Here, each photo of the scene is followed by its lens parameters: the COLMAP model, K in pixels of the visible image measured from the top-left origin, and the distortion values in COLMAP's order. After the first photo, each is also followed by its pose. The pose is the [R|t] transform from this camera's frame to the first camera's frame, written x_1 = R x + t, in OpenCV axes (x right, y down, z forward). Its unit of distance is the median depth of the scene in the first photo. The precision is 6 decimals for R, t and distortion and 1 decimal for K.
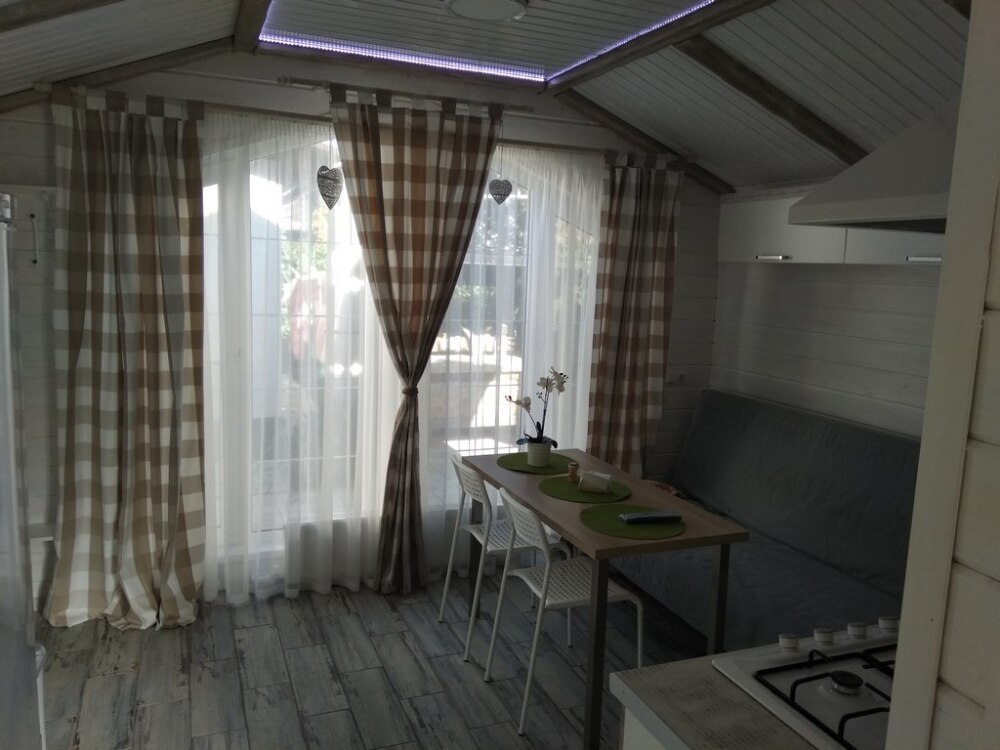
lens RADIAL K [[753.3, 0, 500.0], [0, 753.3, 375.0], [0, 0, 1]] dist [0.101841, -0.168050]
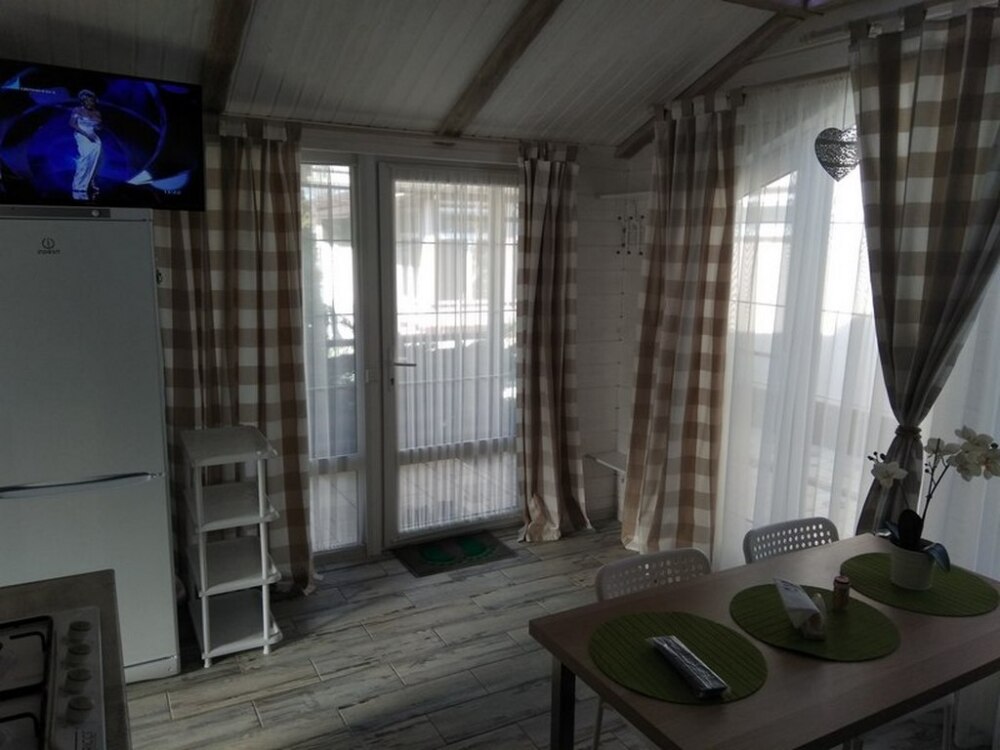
lens RADIAL K [[753.3, 0, 500.0], [0, 753.3, 375.0], [0, 0, 1]] dist [0.101841, -0.168050]
pose [[0.106748, 0.141171, -0.984213, 0.575780], [-0.149780, 0.980856, 0.124445, -0.066932], [0.982940, 0.134131, 0.125849, 0.594564]]
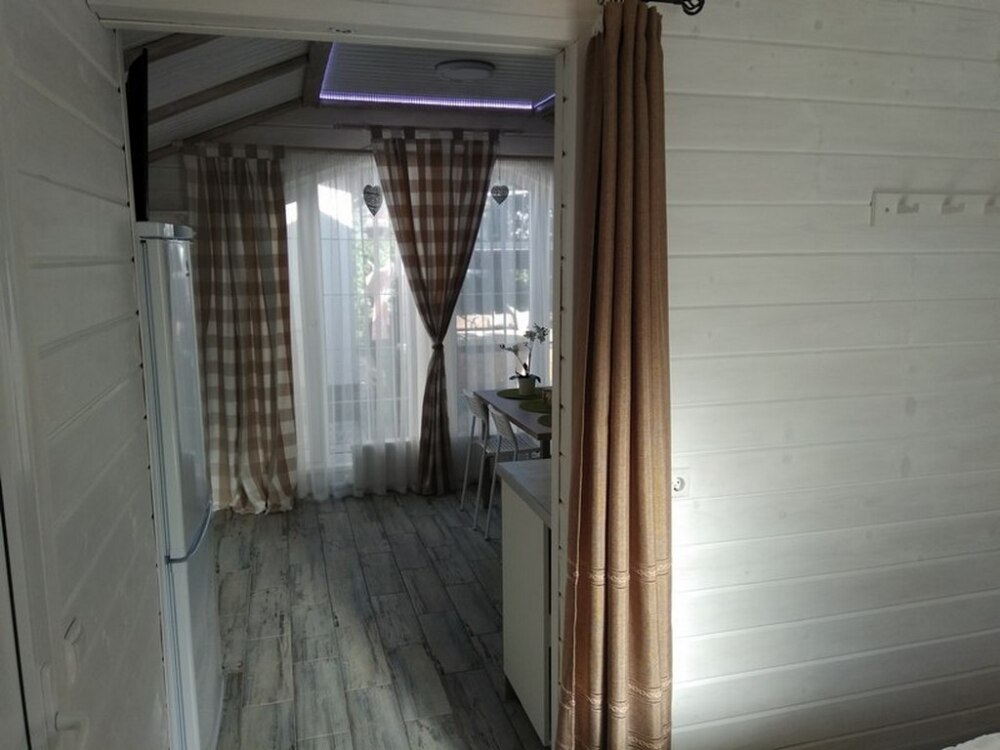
lens RADIAL K [[753.3, 0, 500.0], [0, 753.3, 375.0], [0, 0, 1]] dist [0.101841, -0.168050]
pose [[0.992923, -0.028930, -0.115178, 0.161521], [0.030854, 0.999412, 0.014955, 0.061250], [0.114678, -0.018403, 0.993232, -0.368375]]
